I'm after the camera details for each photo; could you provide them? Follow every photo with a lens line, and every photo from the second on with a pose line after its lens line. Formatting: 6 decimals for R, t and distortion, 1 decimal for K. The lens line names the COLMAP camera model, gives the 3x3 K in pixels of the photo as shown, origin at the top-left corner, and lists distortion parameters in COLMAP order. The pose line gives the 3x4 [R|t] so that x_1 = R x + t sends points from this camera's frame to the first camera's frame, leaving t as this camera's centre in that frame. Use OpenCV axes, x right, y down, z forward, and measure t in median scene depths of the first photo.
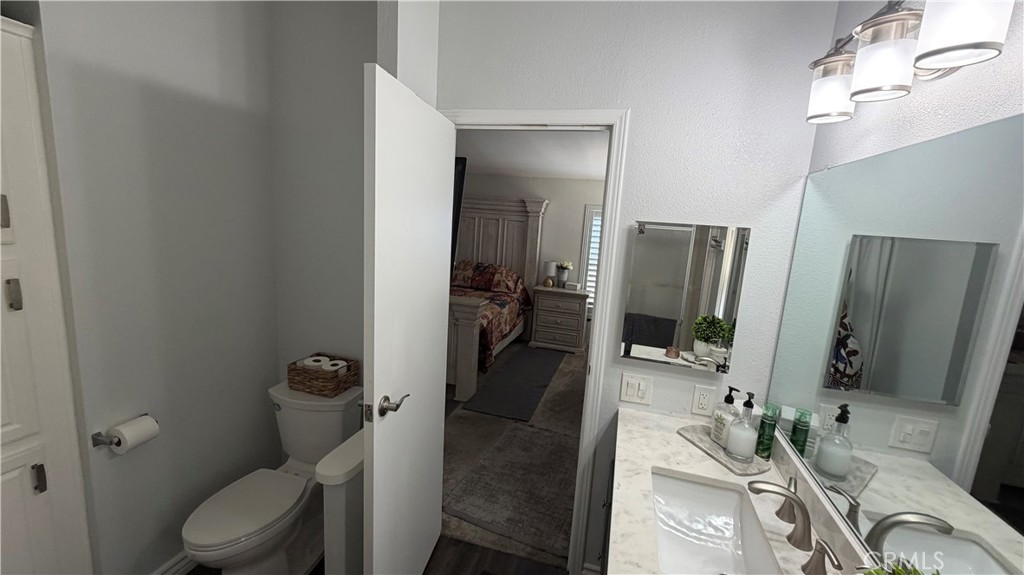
lens RADIAL K [[419.5, 0, 512.0], [0, 419.5, 287.5], [0, 0, 1]] dist [0.000676, 0.000337]
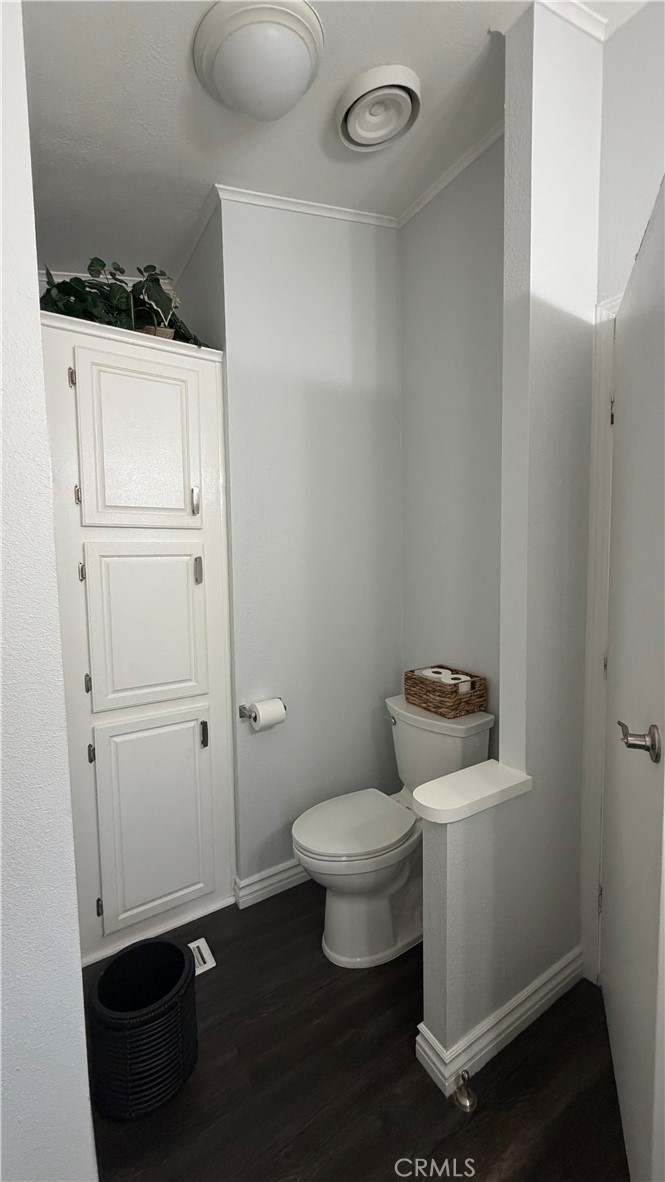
lens RADIAL K [[460.4, 0, 332.5], [0, 460.4, 591.0], [0, 0, 1]] dist [-0.000115, 0.000007]
pose [[0.738022, -0.024992, -0.674313, -0.006016], [-0.055992, 0.993599, -0.098107, 0.121176], [0.672449, 0.110161, 0.731899, 0.196114]]
